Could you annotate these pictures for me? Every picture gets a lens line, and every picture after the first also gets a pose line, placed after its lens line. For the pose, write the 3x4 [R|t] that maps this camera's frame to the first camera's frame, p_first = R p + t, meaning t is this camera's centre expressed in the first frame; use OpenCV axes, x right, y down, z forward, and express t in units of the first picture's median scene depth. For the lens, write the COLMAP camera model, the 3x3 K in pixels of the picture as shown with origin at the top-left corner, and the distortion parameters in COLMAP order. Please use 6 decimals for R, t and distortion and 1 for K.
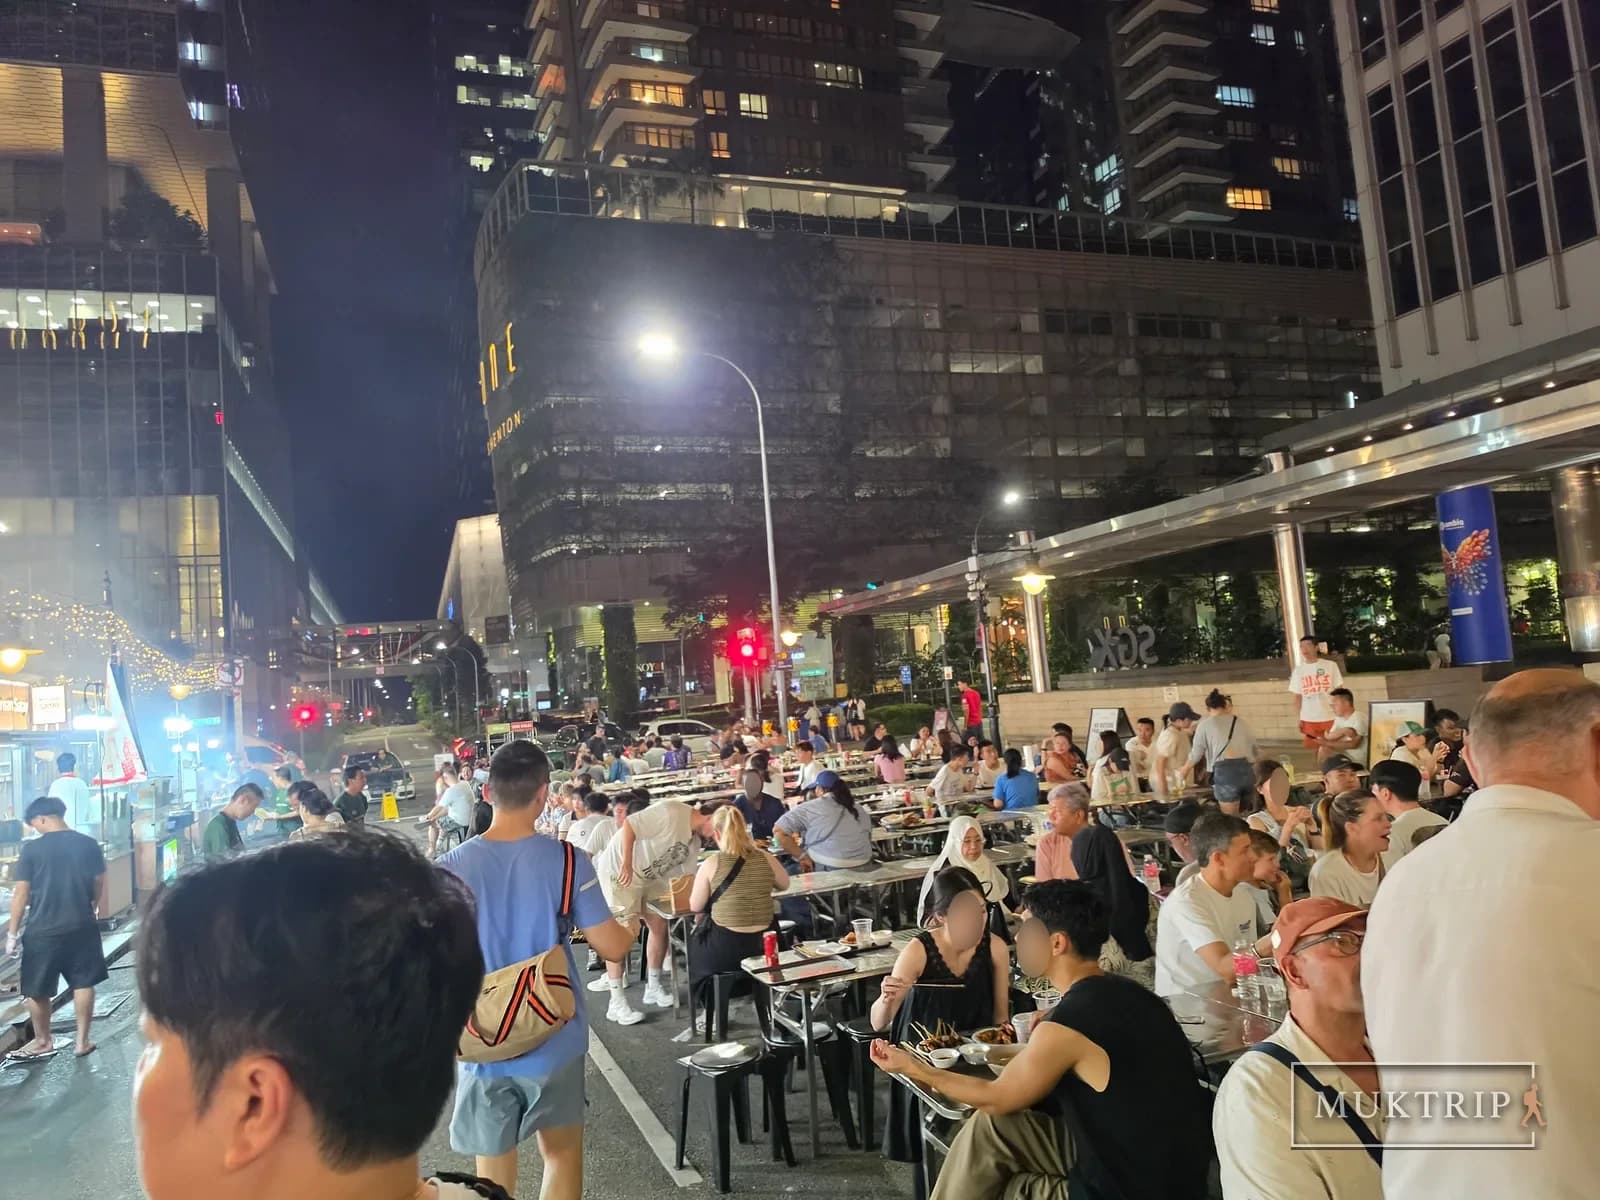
lens RADIAL K [[1111.2, 0, 791.2], [0, 1111.2, 602.4], [0, 0, 1]] dist [0.004308, -0.001033]
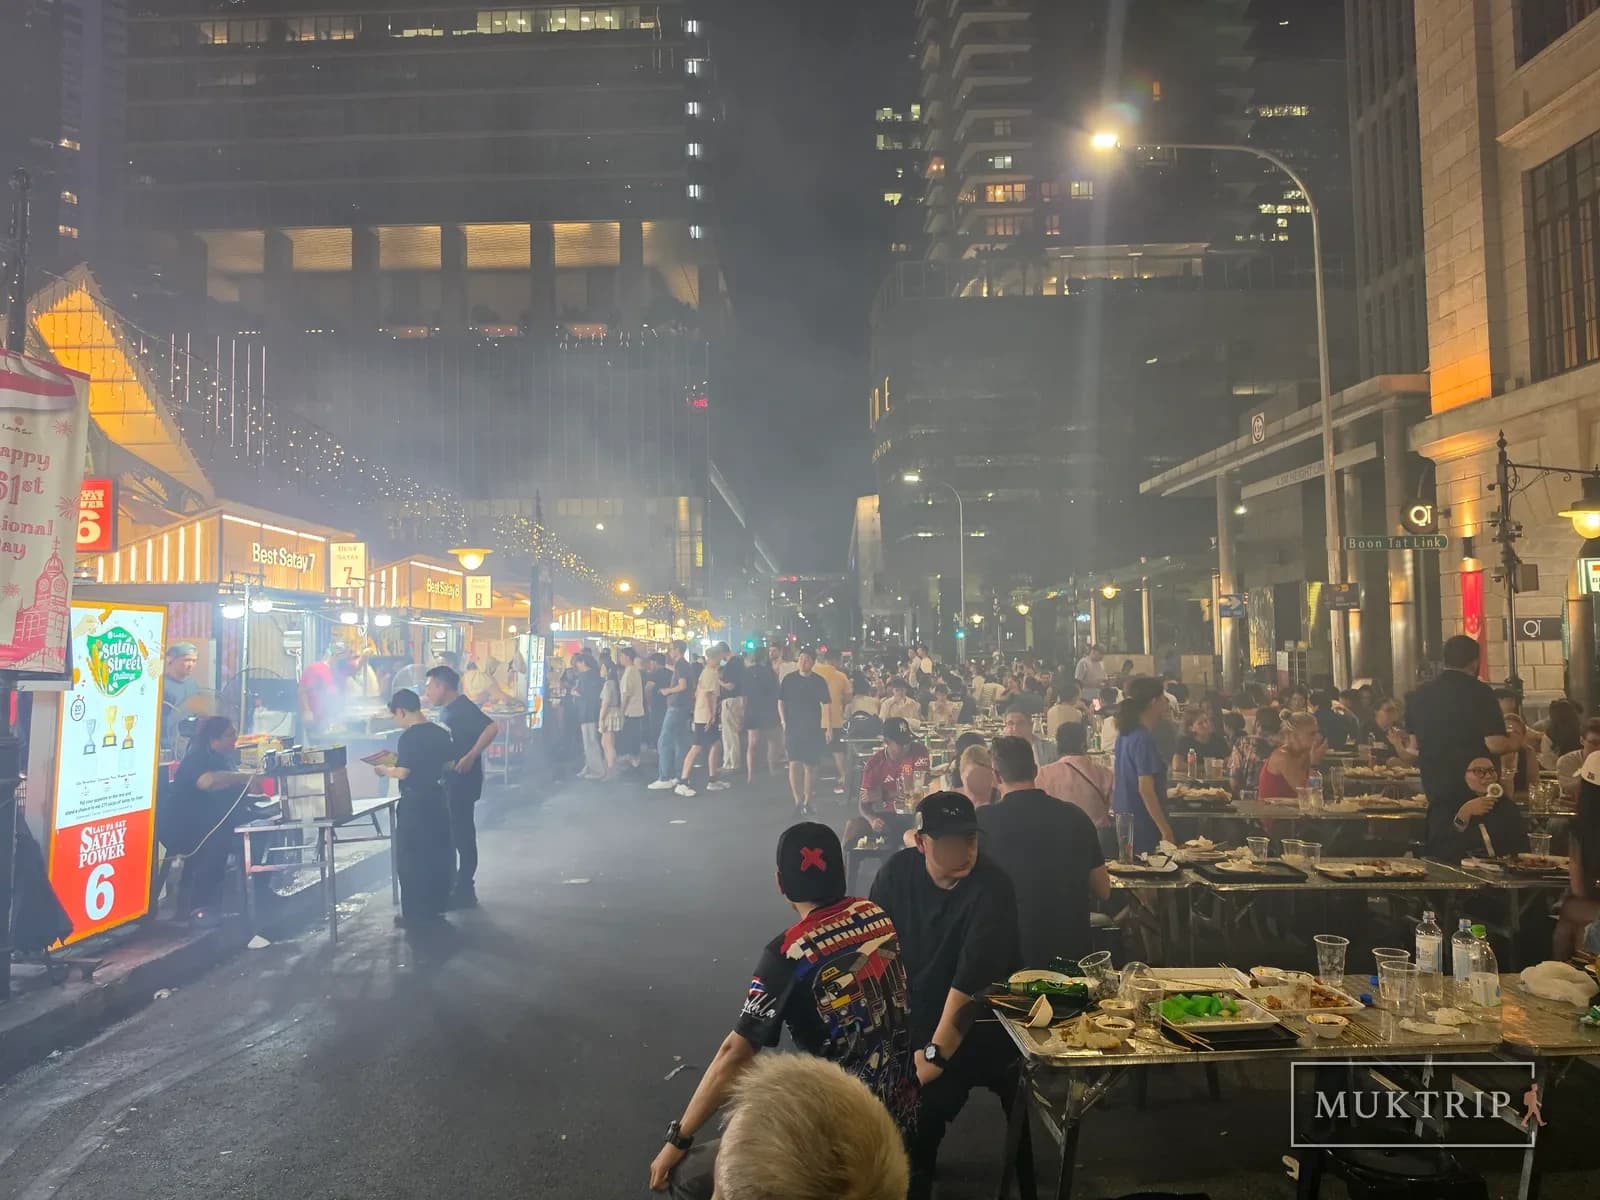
lens RADIAL K [[1111.2, 0, 791.2], [0, 1111.2, 602.4], [0, 0, 1]] dist [0.004308, -0.001033]
pose [[0.930573, 0.052563, -0.362313, 0.149189], [-0.032449, 0.997587, 0.061382, -0.038792], [0.364665, -0.045364, 0.930033, -0.354751]]
